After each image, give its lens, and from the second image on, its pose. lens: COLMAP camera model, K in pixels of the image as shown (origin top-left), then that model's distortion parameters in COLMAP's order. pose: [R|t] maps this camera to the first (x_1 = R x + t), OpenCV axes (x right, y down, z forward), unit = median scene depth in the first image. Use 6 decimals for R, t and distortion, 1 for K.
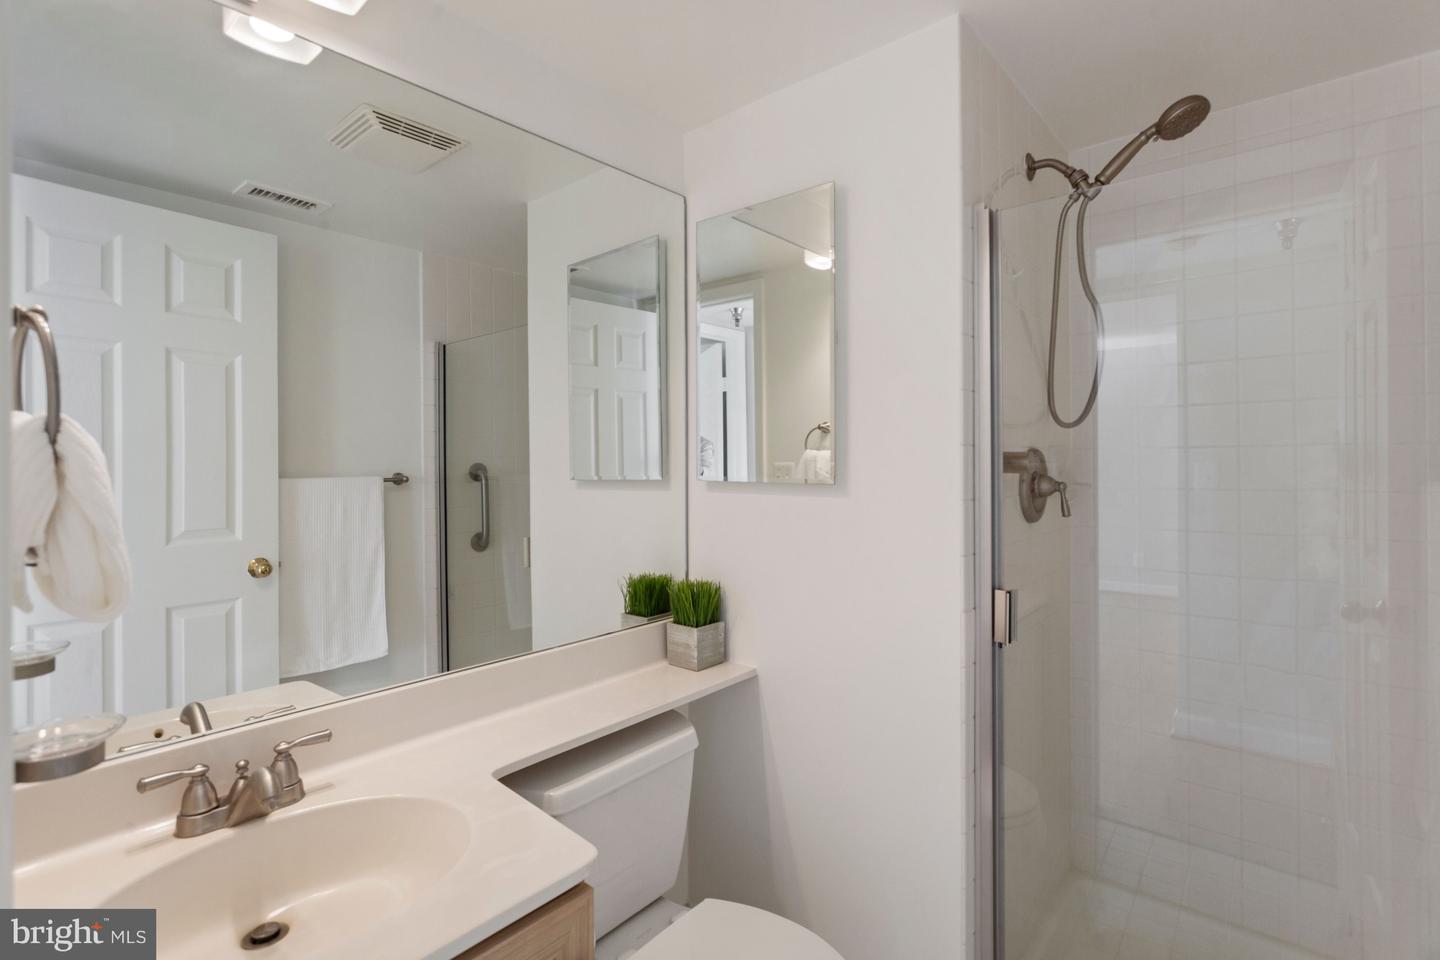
lens RADIAL K [[684.4, 0, 721.7], [0, 684.4, 454.1], [0, 0, 1]] dist [-0.014360, 0.009219]
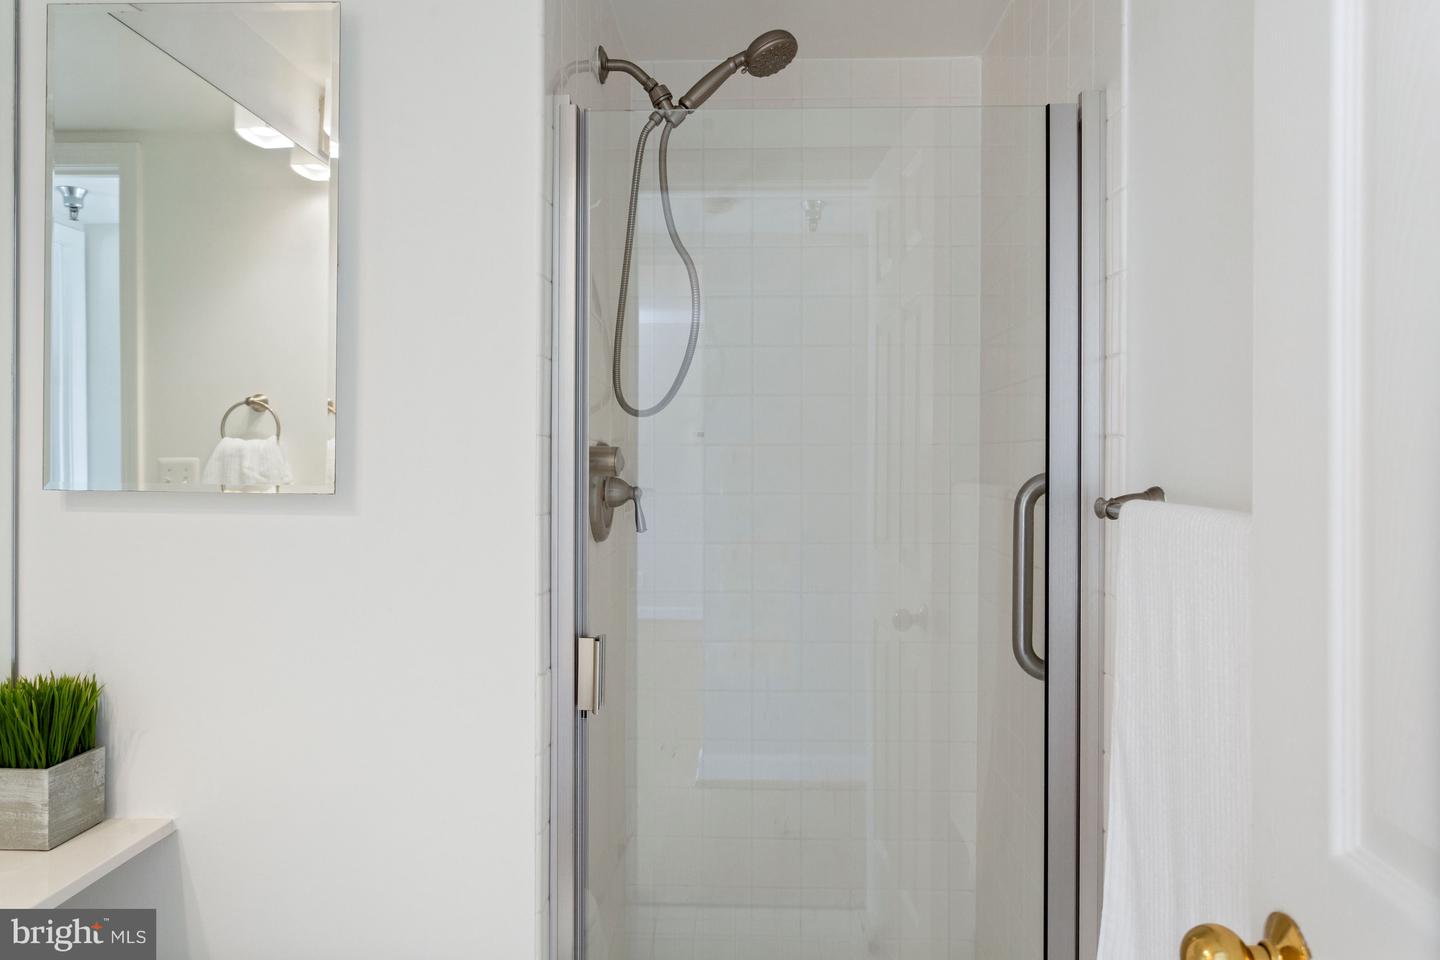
lens RADIAL K [[938.5, 0, 719.6], [0, 938.5, 455.0], [0, 0, 1]] dist [-0.004169, 0.002438]
pose [[0.788359, 0.011352, 0.615110, -0.075544], [-0.015597, 0.999877, 0.001536, 0.002019], [-0.615017, -0.010805, 0.788440, 0.109763]]
